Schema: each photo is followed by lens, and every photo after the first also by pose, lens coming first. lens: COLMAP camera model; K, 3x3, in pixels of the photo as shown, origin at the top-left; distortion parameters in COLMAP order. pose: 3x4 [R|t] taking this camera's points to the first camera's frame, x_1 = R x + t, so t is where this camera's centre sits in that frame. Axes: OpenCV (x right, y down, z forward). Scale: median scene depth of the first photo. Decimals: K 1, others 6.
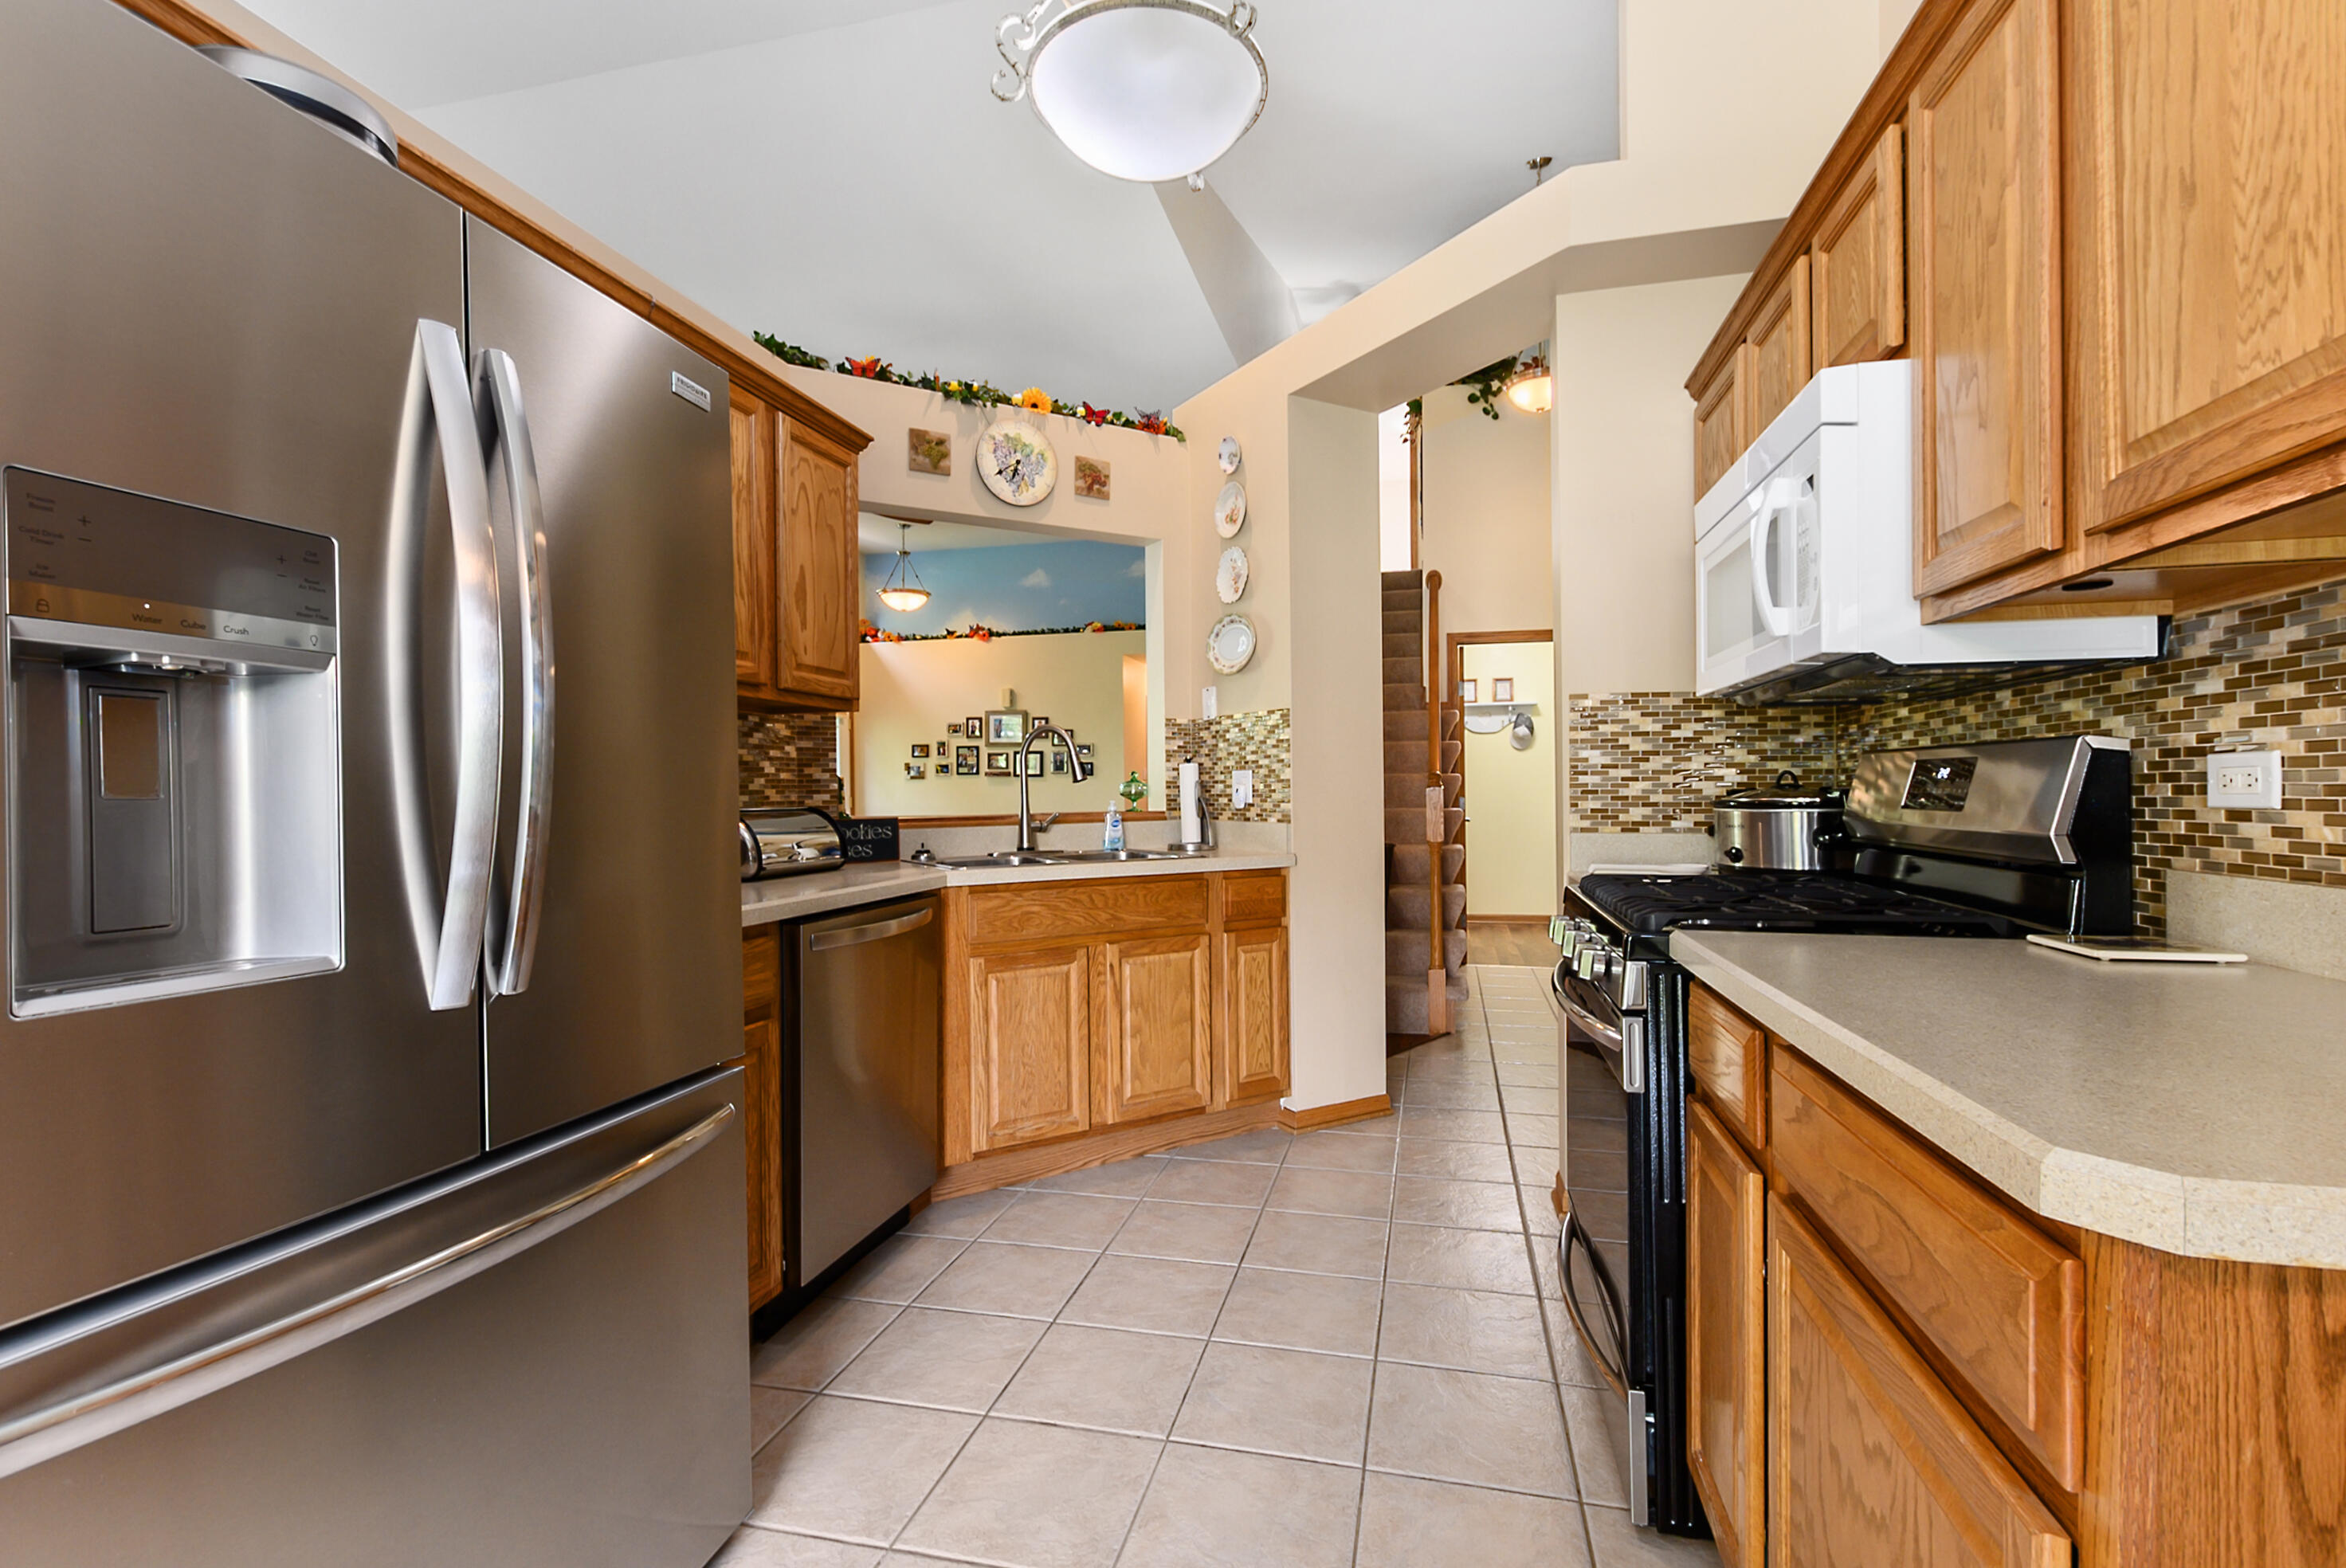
lens RADIAL K [[1031.1, 0, 1178.2], [0, 1031.1, 794.4], [0, 0, 1]] dist [0.007615, -0.002508]
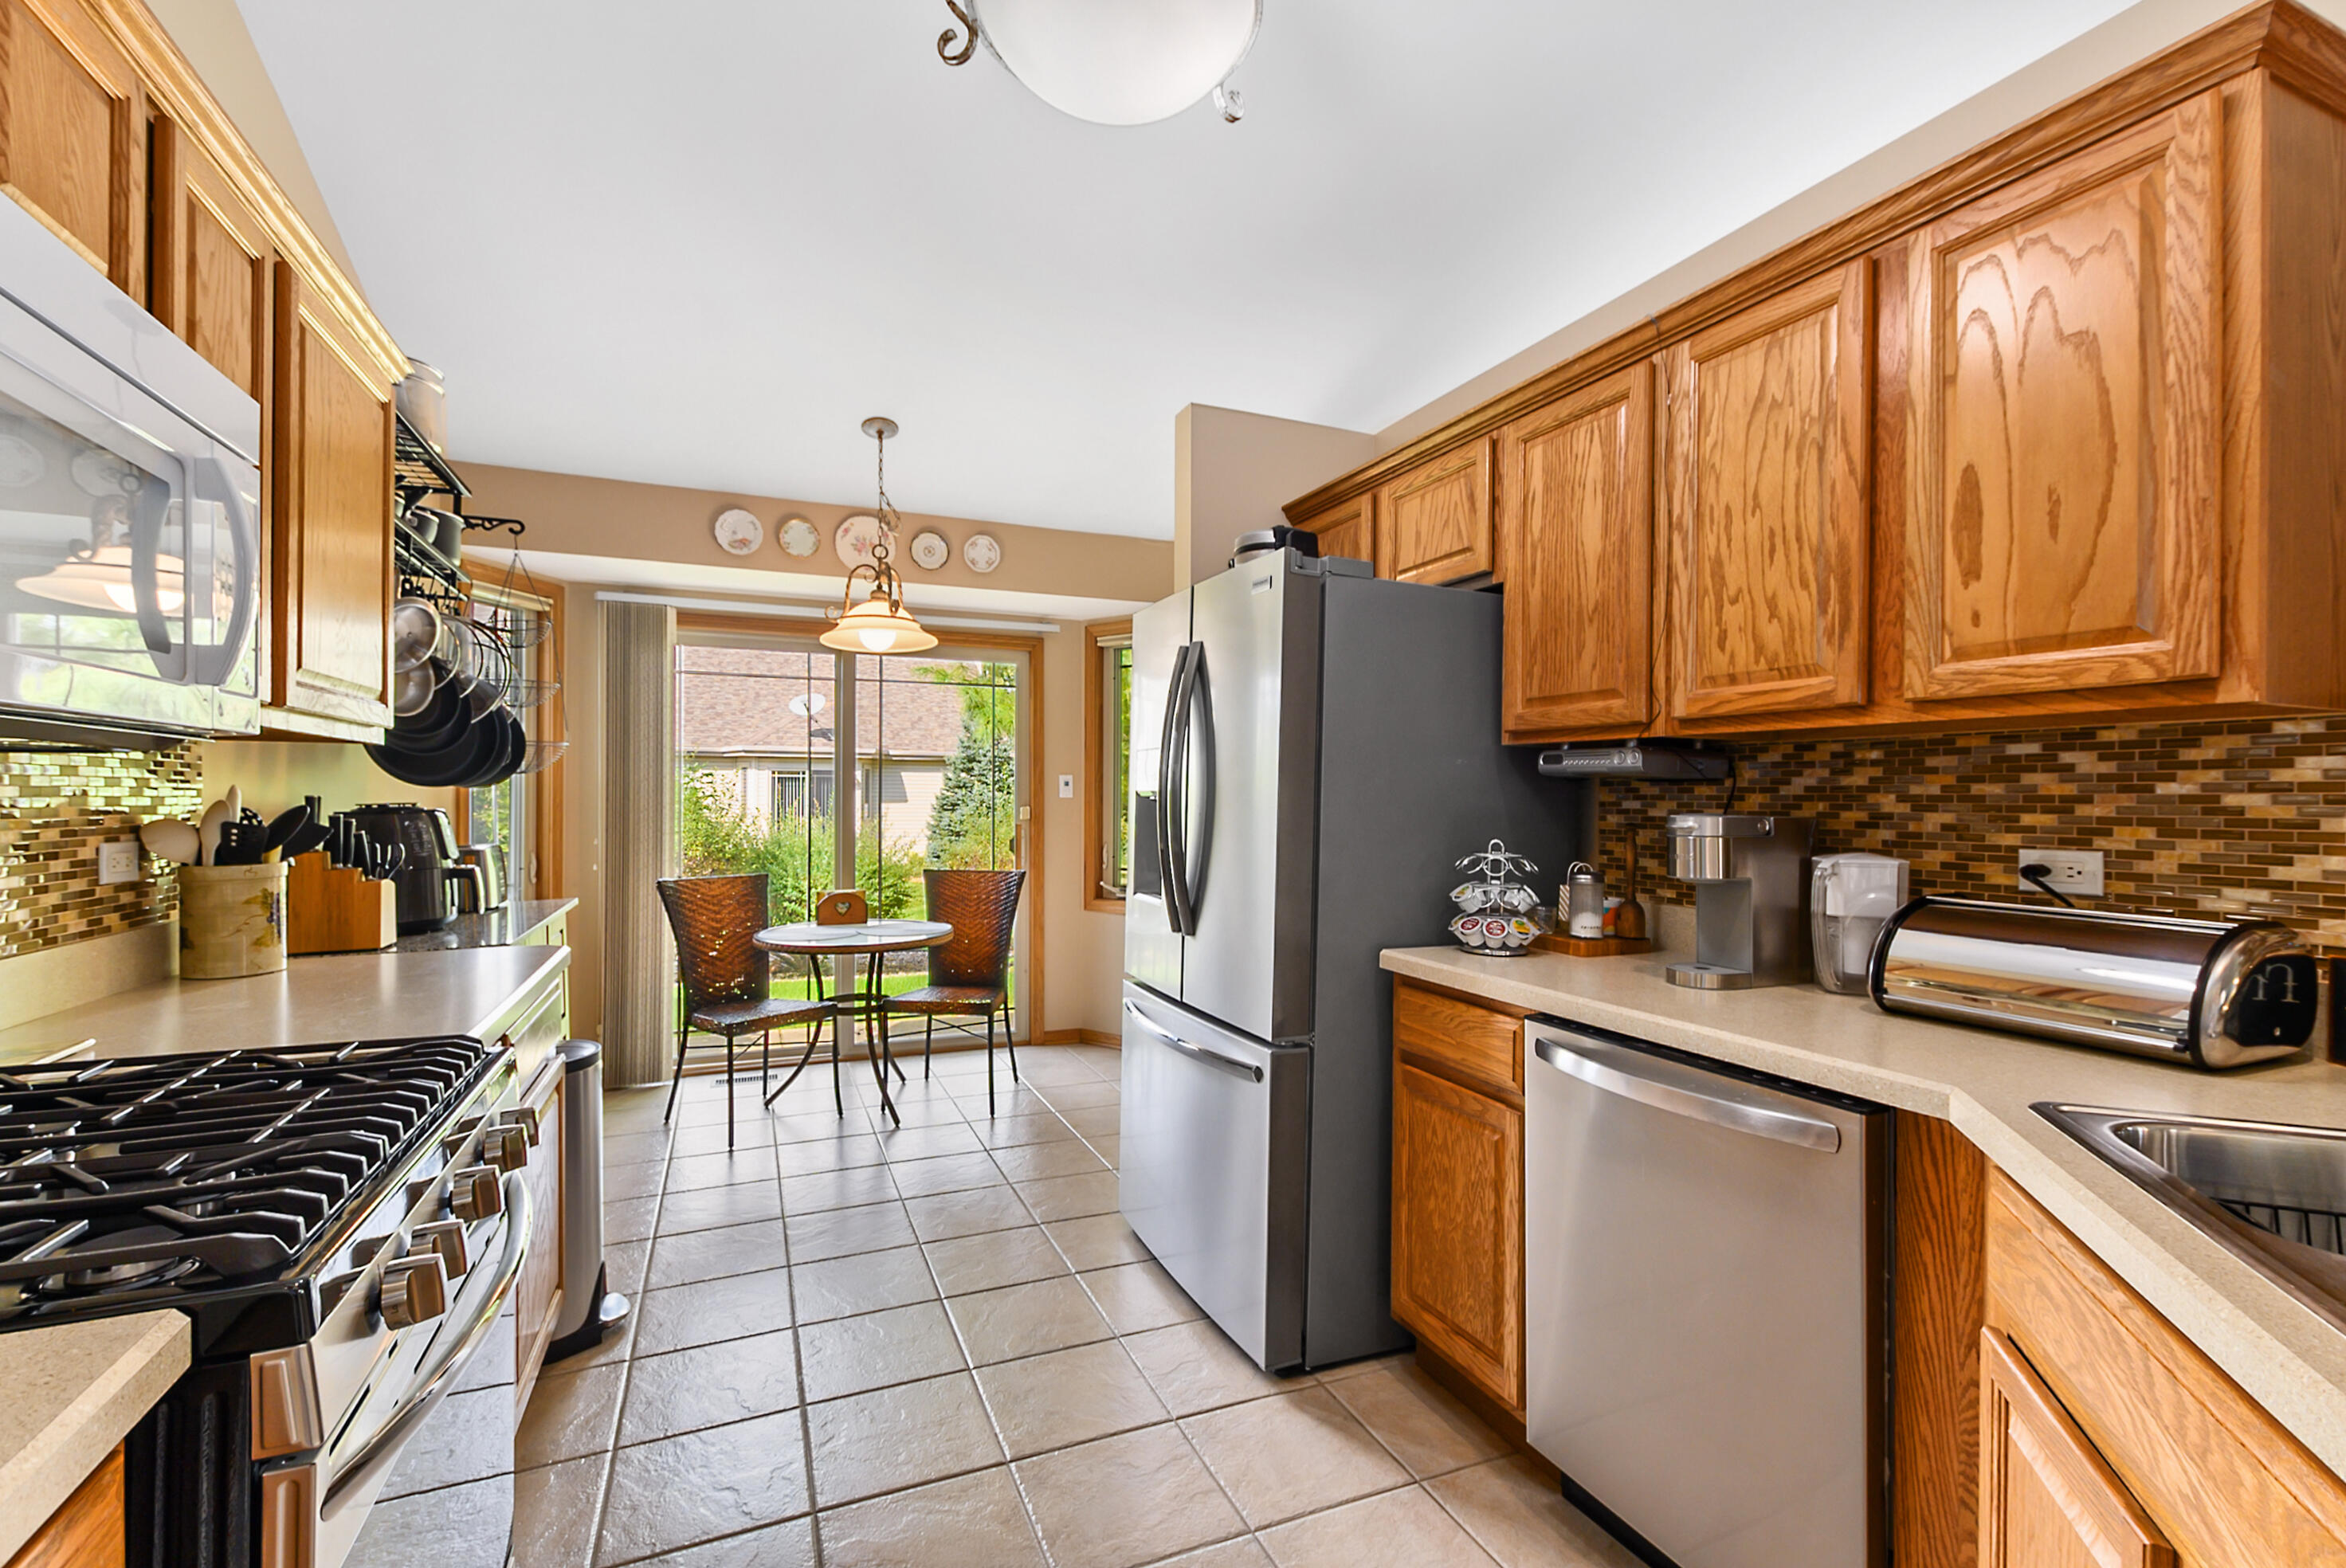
lens RADIAL K [[1031.1, 0, 1175.7], [0, 1031.1, 791.2], [0, 0, 1]] dist [0.007615, -0.002508]
pose [[-0.794374, 0.000602, -0.607428, 0.300811], [-0.000023, 0.999999, 0.001022, -0.049706], [0.607429, 0.000826, -0.794374, 1.169701]]
